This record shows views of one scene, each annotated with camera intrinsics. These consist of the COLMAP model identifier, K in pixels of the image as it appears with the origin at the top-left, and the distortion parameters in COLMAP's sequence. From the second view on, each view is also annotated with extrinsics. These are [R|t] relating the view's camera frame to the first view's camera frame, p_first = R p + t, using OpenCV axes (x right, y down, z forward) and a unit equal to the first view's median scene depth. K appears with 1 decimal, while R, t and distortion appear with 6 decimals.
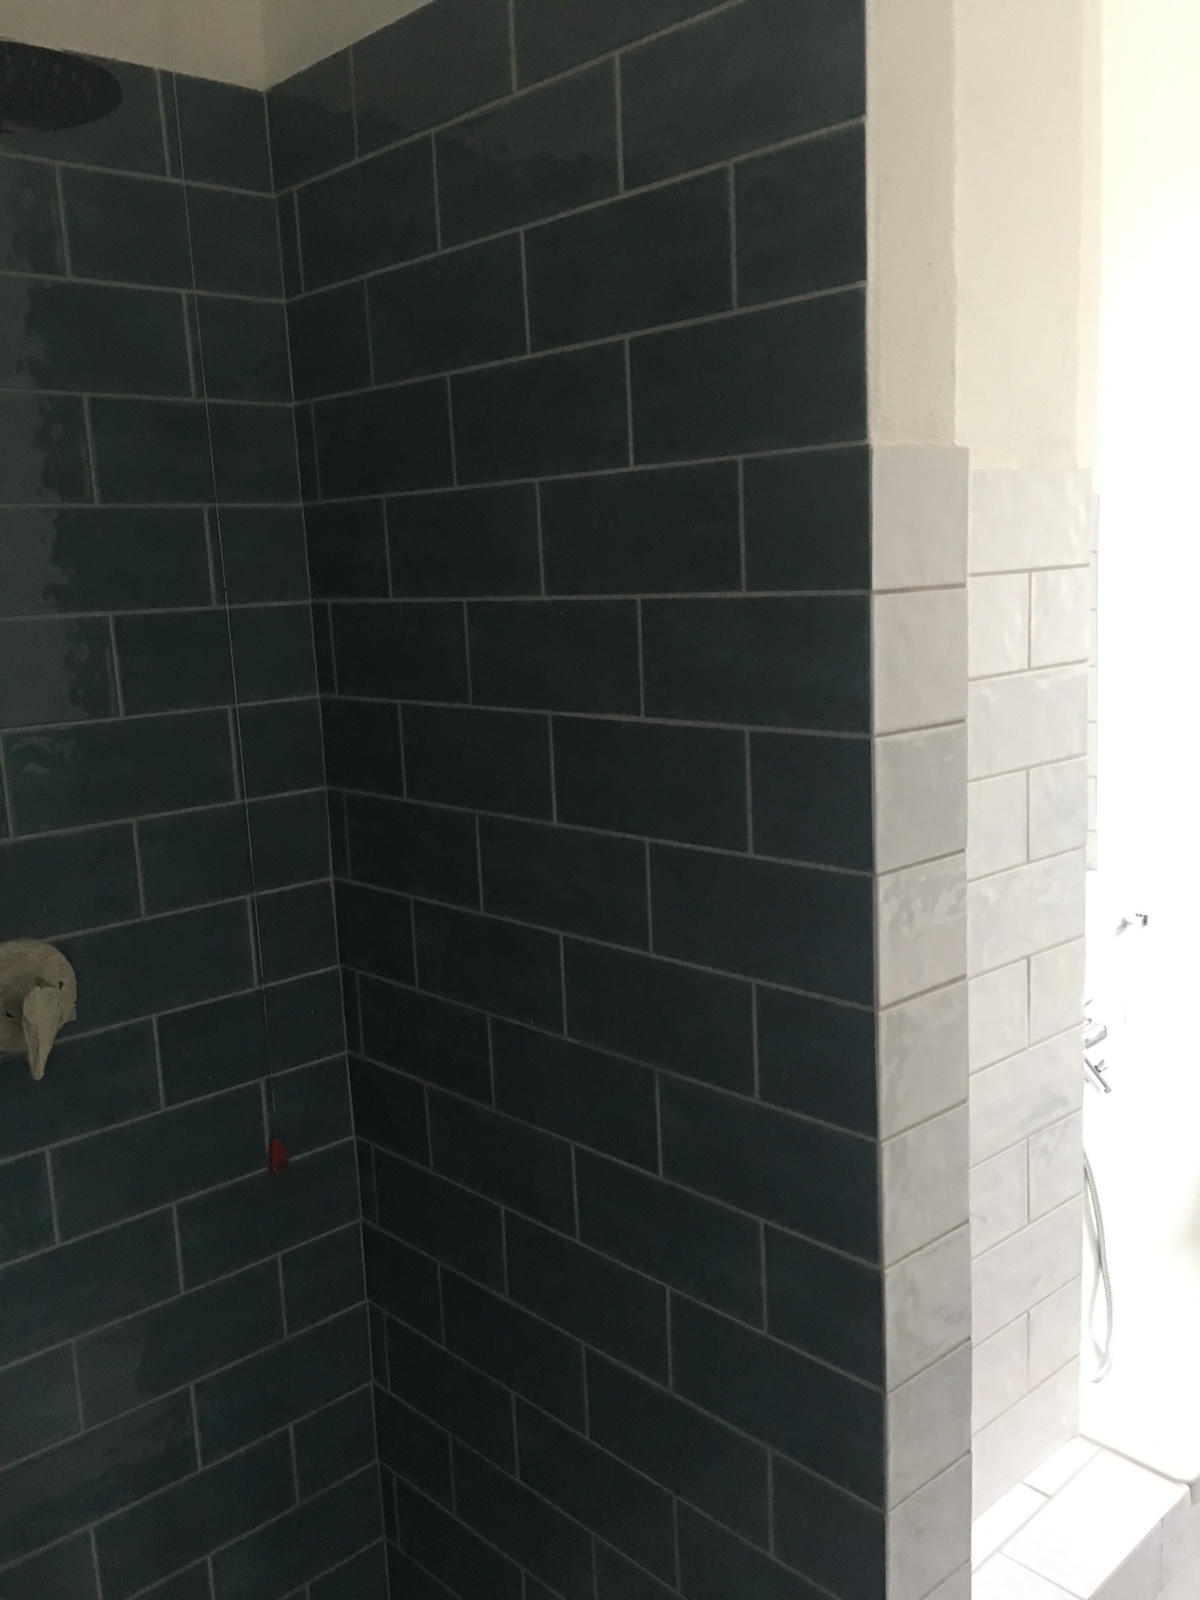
lens RADIAL K [[1356.1, 0, 604.6], [0, 1356.1, 795.3], [0, 0, 1]] dist [0.082804, -0.121442]
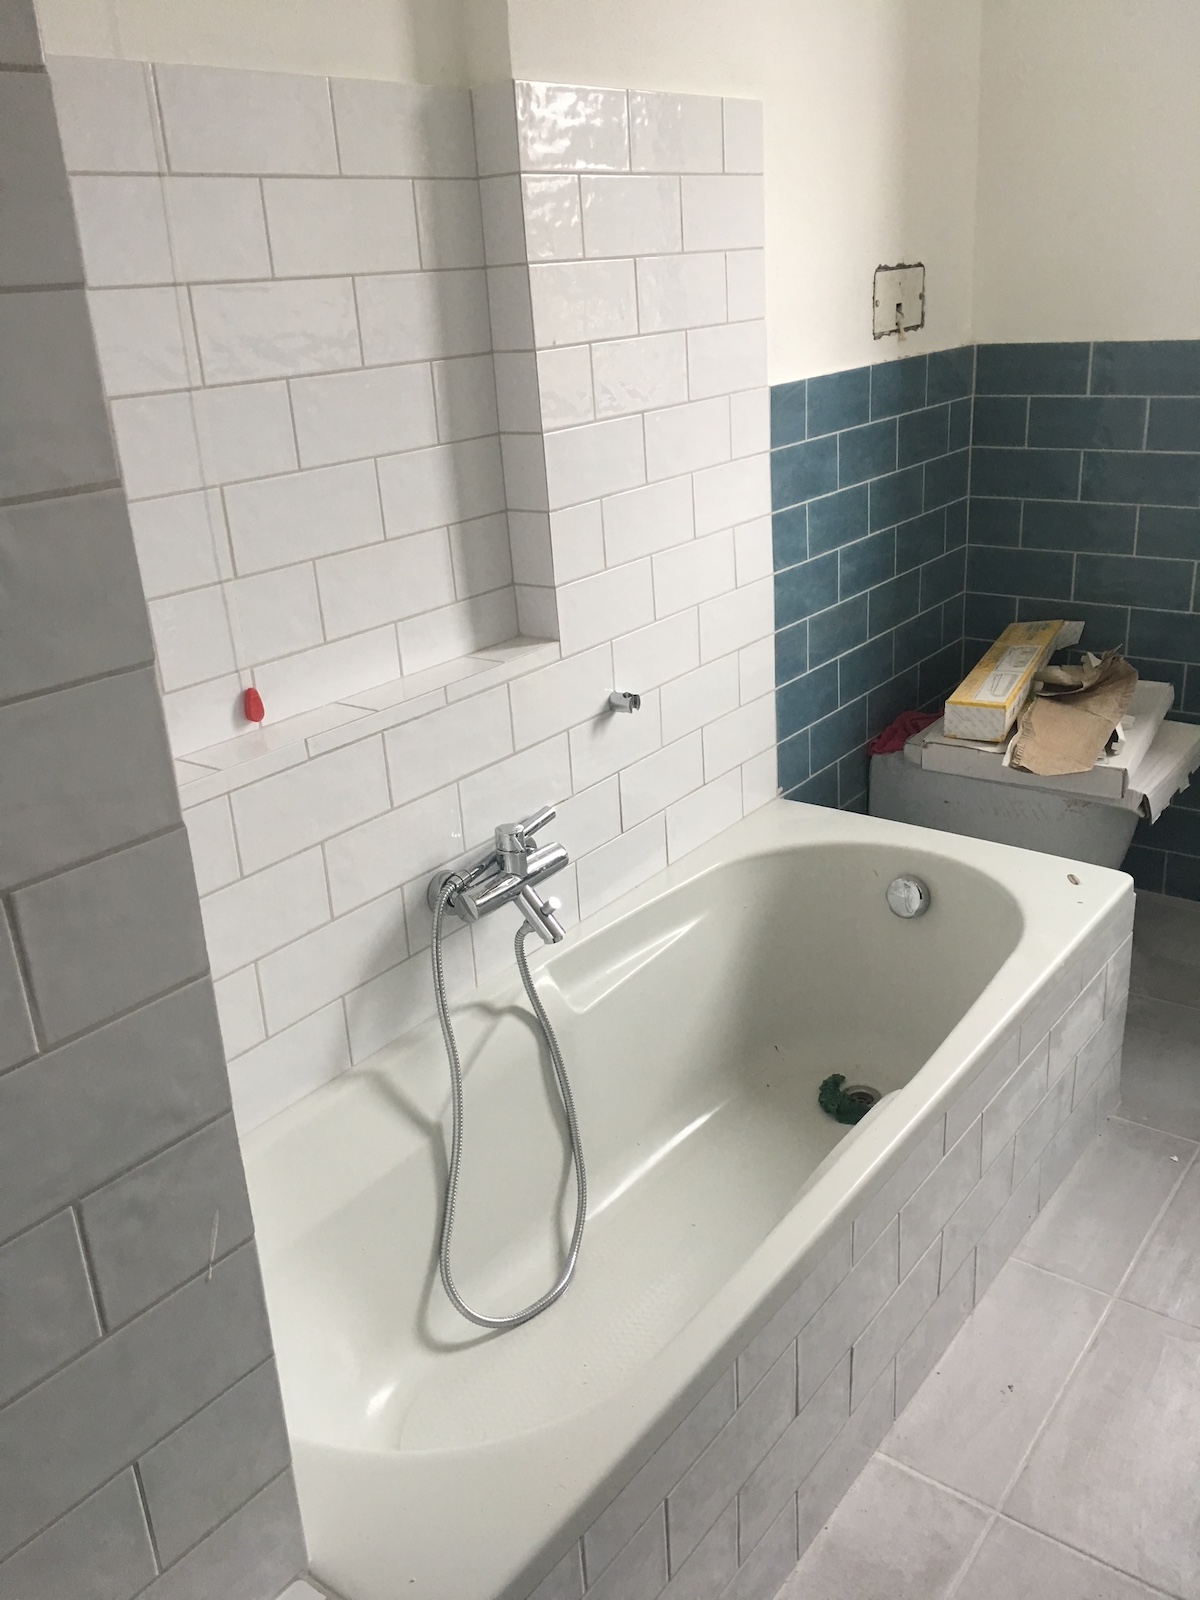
lens RADIAL K [[1356.1, 0, 604.6], [0, 1356.1, 795.3], [0, 0, 1]] dist [0.082804, -0.121442]
pose [[0.984179, -0.076590, 0.159768, 0.279816], [0.044849, 0.980063, 0.193557, -0.004557], [-0.171407, -0.183329, 0.967993, 0.290821]]
